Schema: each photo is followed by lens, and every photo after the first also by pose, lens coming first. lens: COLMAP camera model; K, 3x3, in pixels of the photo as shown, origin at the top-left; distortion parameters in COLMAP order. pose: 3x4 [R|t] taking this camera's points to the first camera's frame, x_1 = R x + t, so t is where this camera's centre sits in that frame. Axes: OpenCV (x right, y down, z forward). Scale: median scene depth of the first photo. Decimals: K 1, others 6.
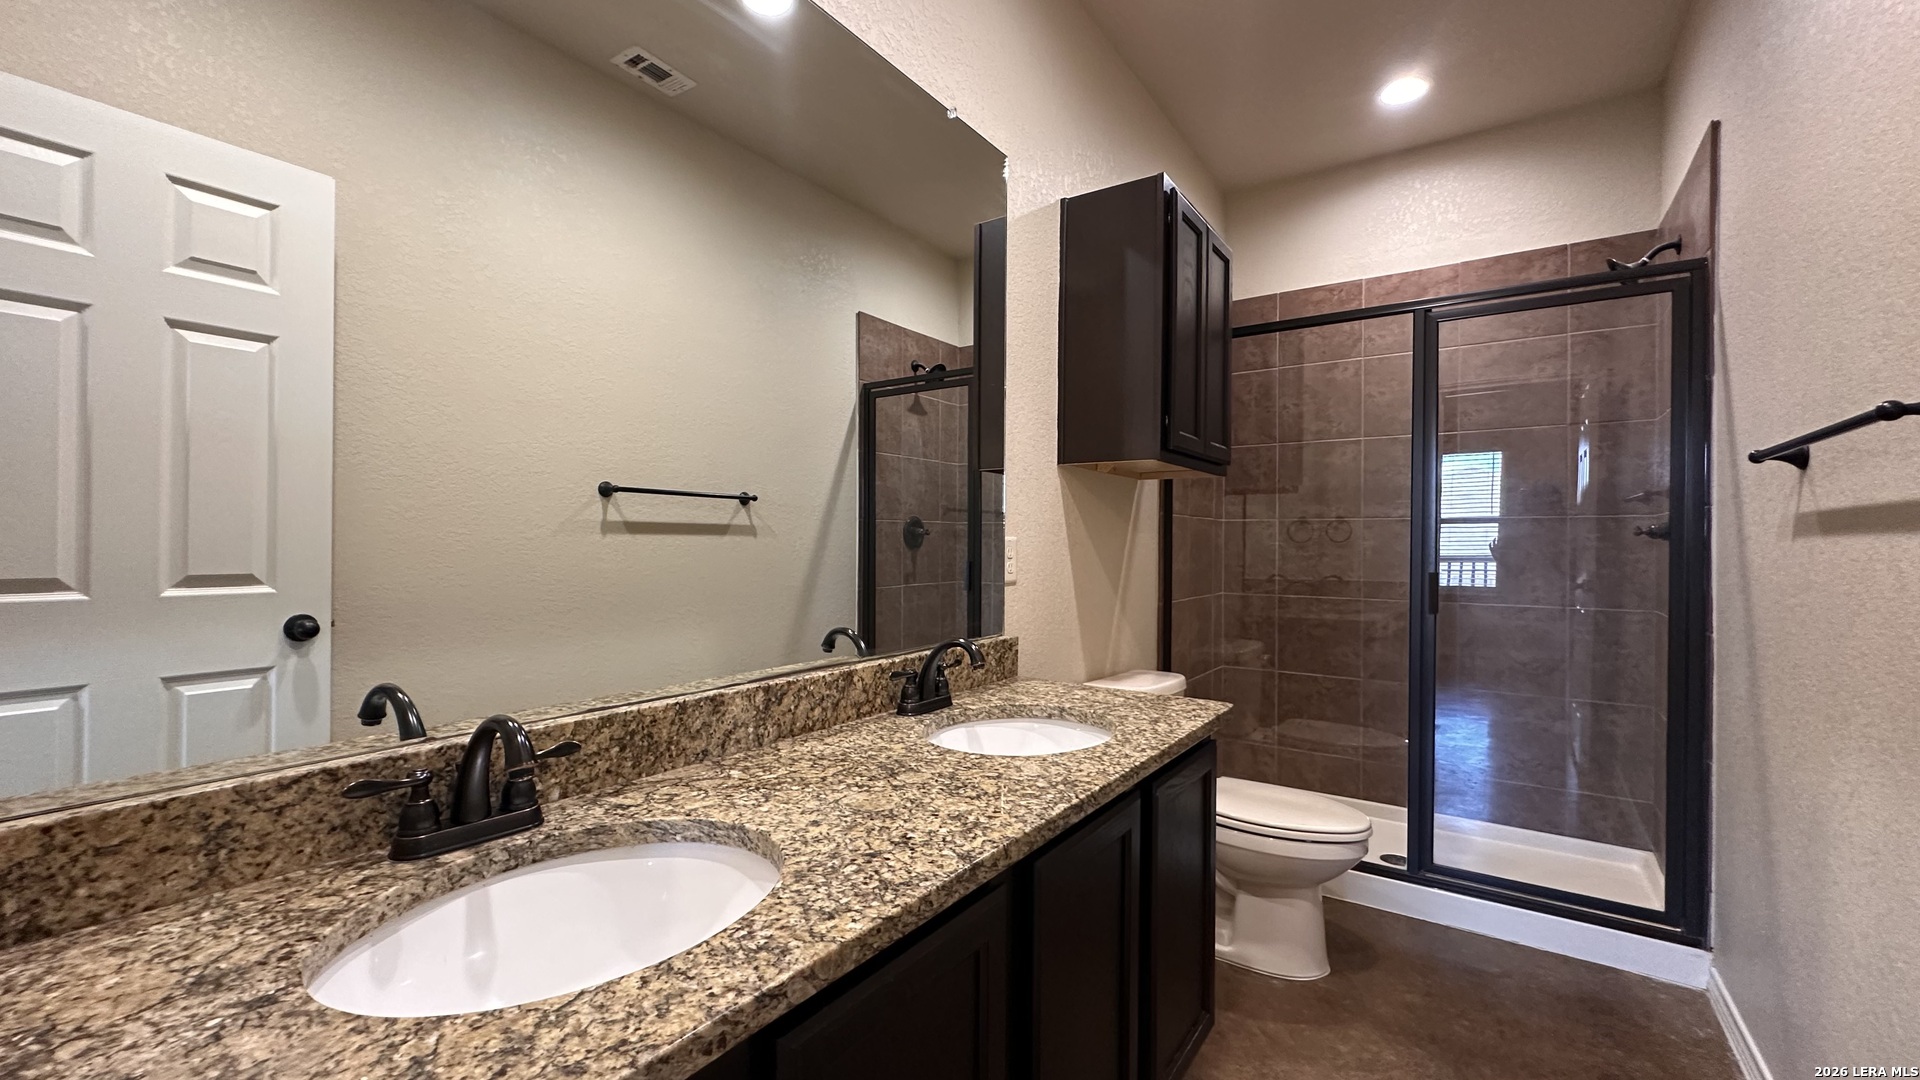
lens RADIAL K [[767.6, 0, 959.2], [0, 767.6, 541.8], [0, 0, 1]] dist [-0.001568, -0.000027]
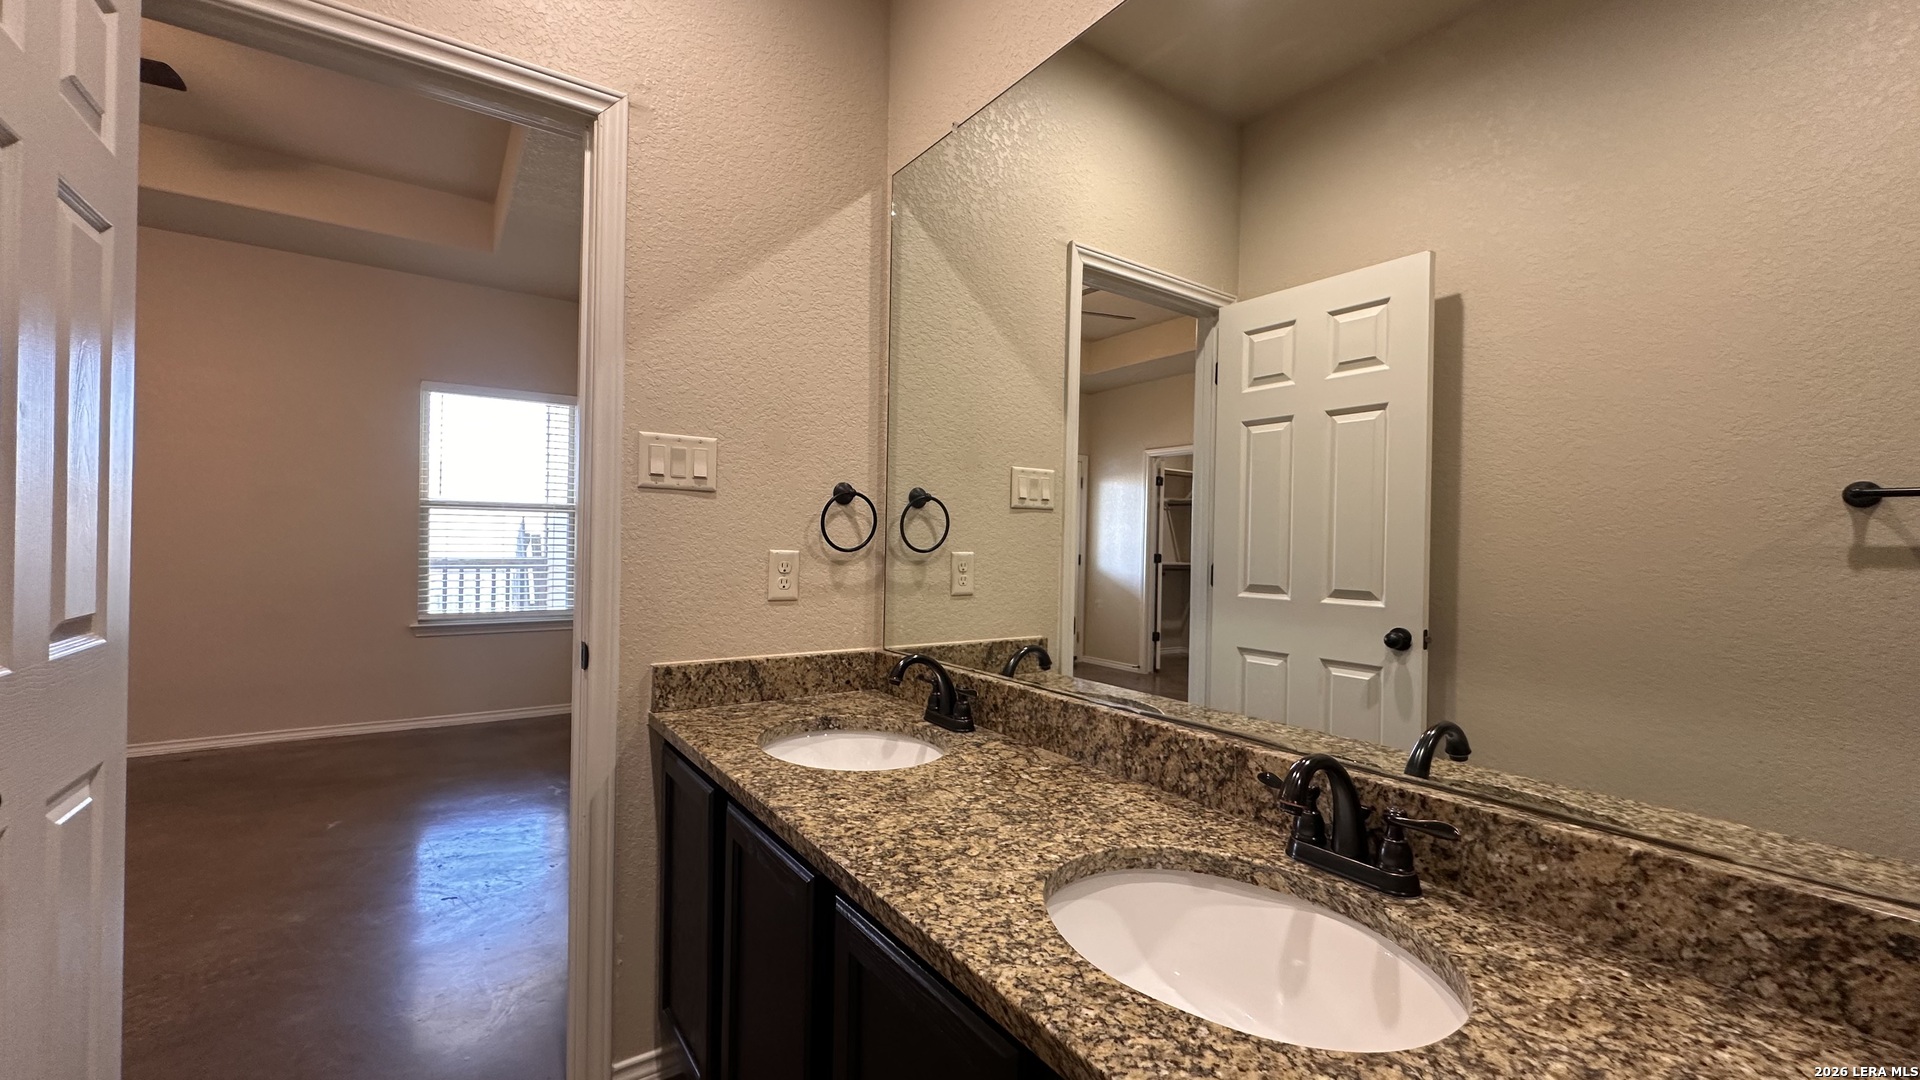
lens RADIAL K [[767.6, 0, 959.2], [0, 767.6, 541.8], [0, 0, 1]] dist [-0.001568, -0.000027]
pose [[-0.343203, -0.012615, -0.939176, 0.853651], [-0.019119, 0.999796, -0.006443, -0.032557], [0.939067, 0.015745, -0.343375, 1.284092]]
